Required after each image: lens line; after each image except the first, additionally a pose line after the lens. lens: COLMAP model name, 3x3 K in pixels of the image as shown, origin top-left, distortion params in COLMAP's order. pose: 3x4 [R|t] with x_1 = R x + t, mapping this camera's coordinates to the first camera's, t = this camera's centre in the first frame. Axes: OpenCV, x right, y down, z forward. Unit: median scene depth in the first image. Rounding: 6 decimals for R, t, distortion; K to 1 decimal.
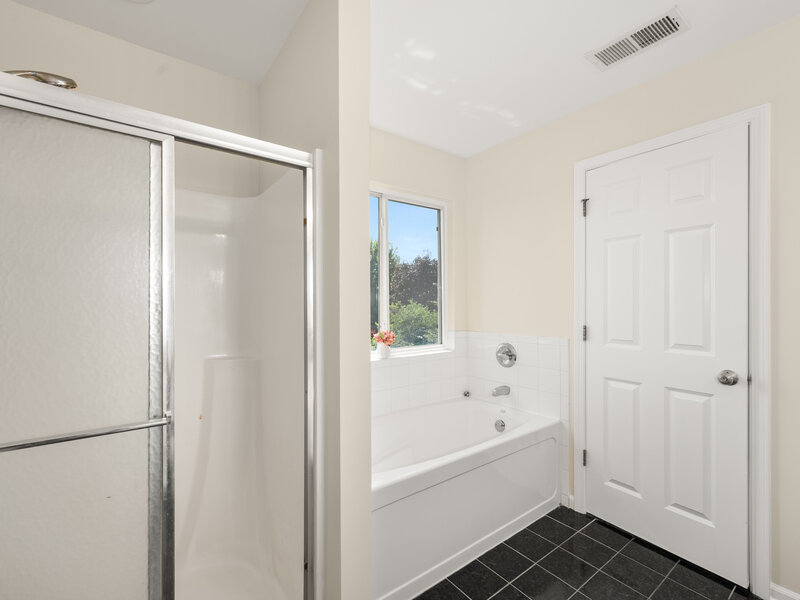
lens RADIAL K [[357.7, 0, 400.0], [0, 357.7, 300.0], [0, 0, 1]] dist [-0.002540, -0.000339]
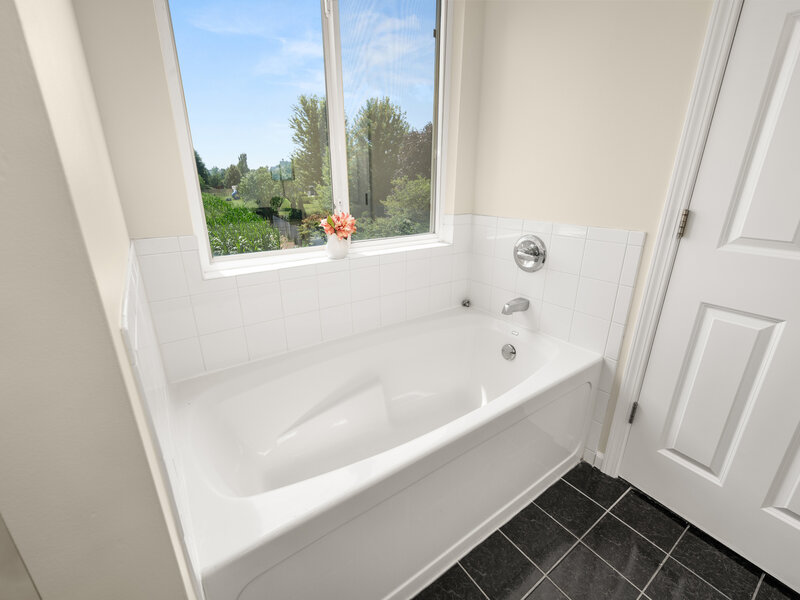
lens RADIAL K [[357.7, 0, 400.0], [0, 357.7, 300.0], [0, 0, 1]] dist [-0.002540, -0.000339]
pose [[0.999651, 0.014489, -0.022074, 0.074344], [-0.006413, 0.944193, 0.329331, 0.020305], [0.025614, -0.329075, 0.943956, 0.343195]]
